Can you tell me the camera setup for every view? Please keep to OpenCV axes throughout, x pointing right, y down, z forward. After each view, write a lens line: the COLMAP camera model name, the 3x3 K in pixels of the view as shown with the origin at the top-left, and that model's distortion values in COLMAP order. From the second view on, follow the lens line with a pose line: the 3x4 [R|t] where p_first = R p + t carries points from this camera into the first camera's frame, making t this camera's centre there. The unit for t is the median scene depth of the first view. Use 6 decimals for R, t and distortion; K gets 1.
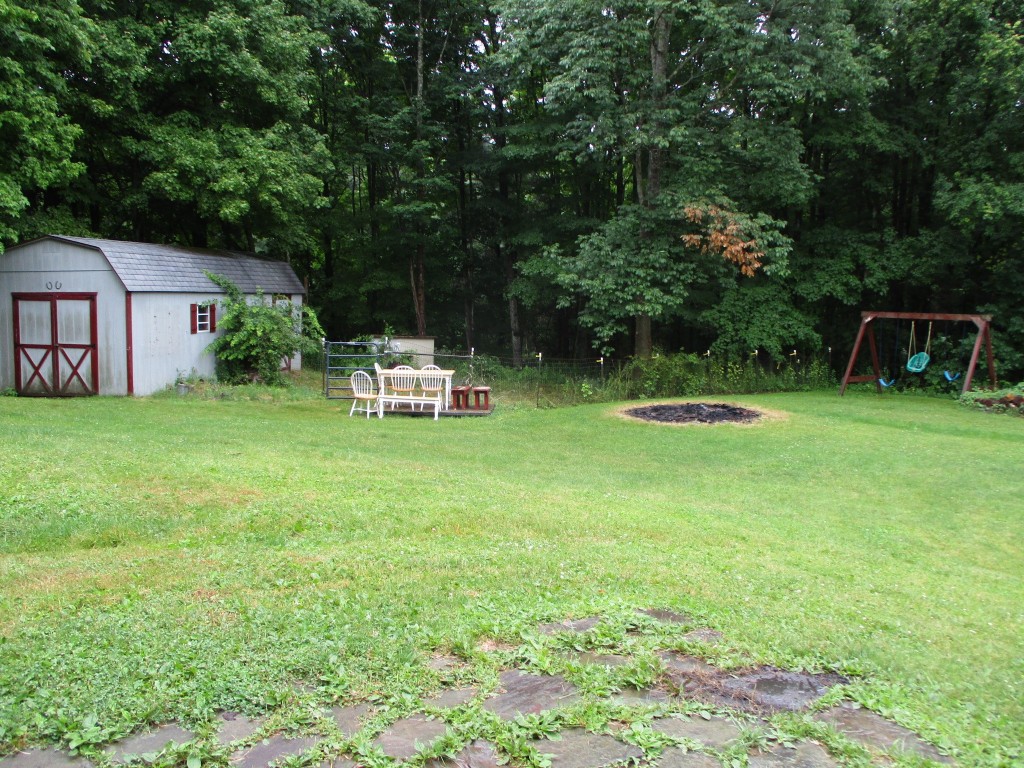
lens RADIAL K [[850.4, 0, 512.1], [0, 850.4, 377.0], [0, 0, 1]] dist [-0.036014, -0.004696]
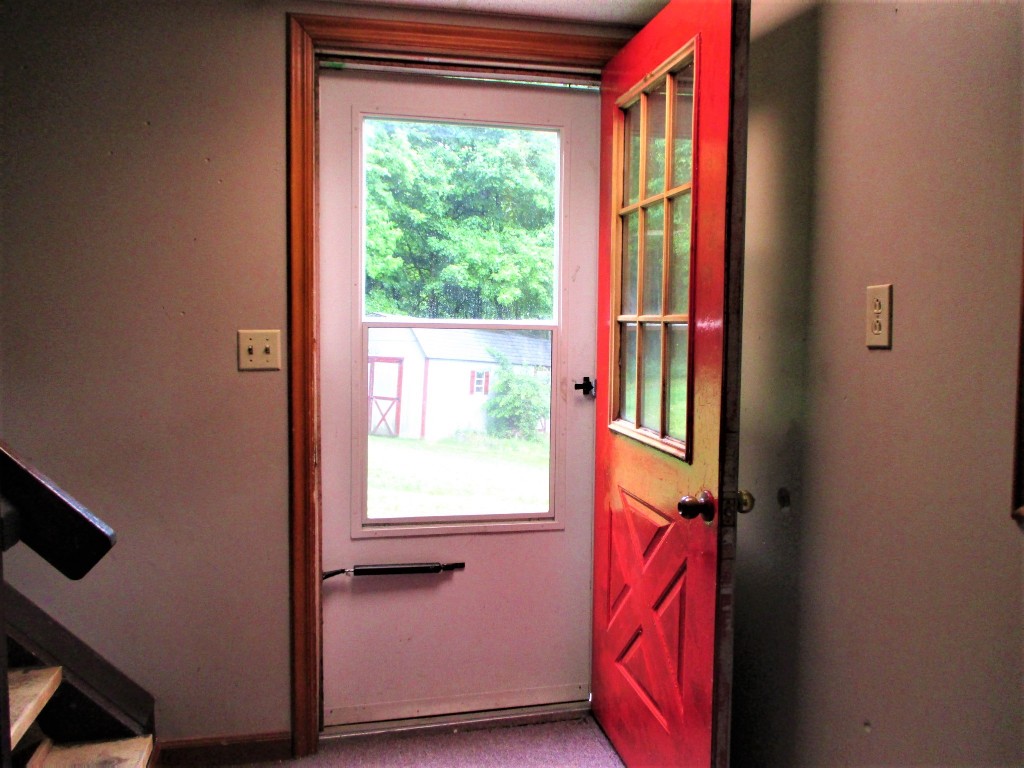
lens RADIAL K [[850.4, 0, 516.2], [0, 850.4, 382.5], [0, 0, 1]] dist [-0.036014, -0.004696]
pose [[0.958217, 0.043110, -0.282775, 0.035314], [-0.068286, 0.994470, -0.079786, 0.025621], [0.277771, 0.095762, 0.955862, -0.166299]]
